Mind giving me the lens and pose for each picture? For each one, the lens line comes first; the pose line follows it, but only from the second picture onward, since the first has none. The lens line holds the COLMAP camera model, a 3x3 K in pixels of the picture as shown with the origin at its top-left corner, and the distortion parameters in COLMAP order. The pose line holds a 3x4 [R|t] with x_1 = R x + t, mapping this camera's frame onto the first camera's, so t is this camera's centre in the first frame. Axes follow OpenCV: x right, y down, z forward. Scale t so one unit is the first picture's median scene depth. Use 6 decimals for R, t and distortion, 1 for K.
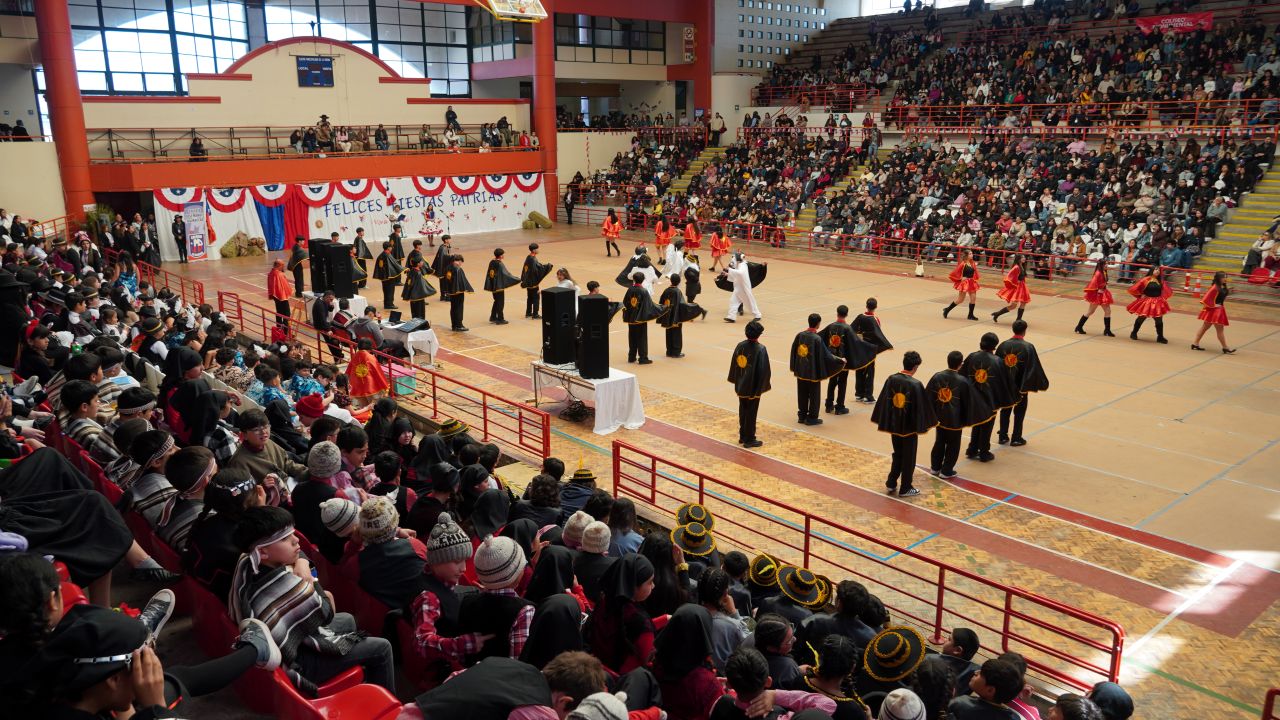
lens RADIAL K [[956.2, 0, 640.1], [0, 956.2, 360.0], [0, 0, 1]] dist [-0.048063, 0.055678]
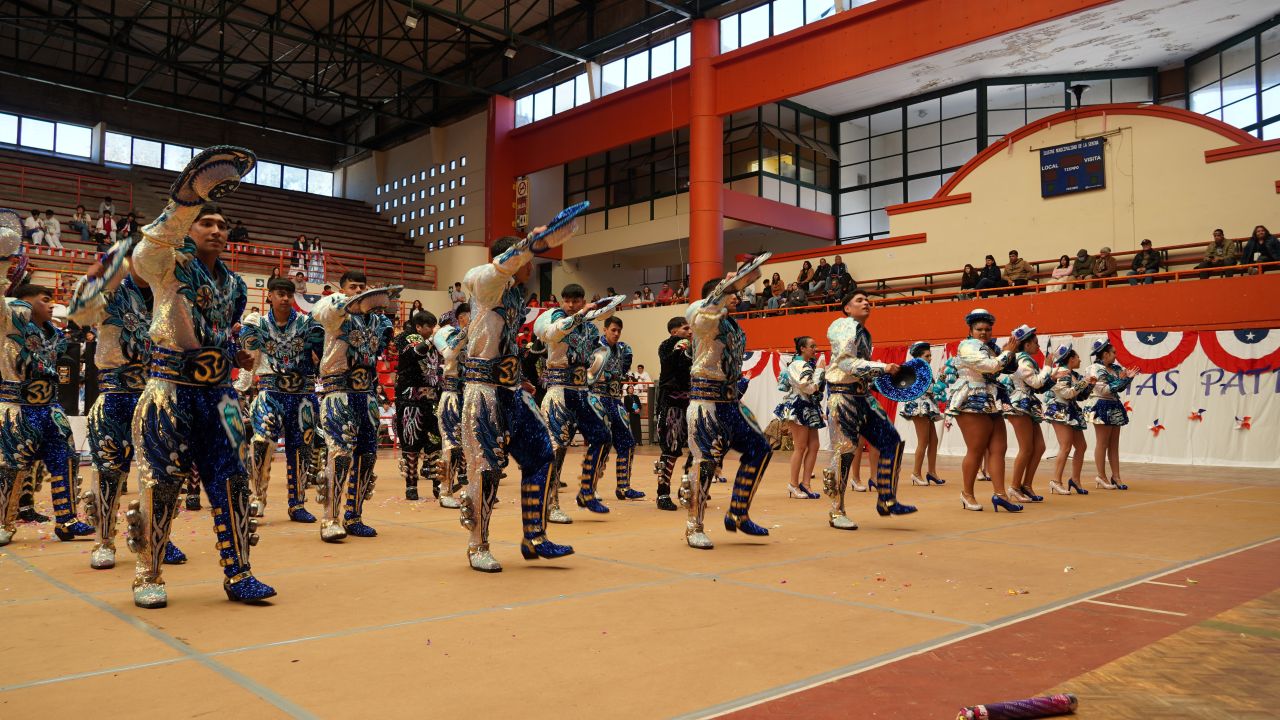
lens RADIAL K [[956.2, 0, 633.3], [0, 956.2, 355.7], [0, 0, 1]] dist [-0.048063, 0.055678]
pose [[0.055038, -0.042949, -0.997560, 0.216551], [-0.235585, 0.970309, -0.054774, -0.096772], [0.970294, 0.238025, 0.043286, 0.737939]]
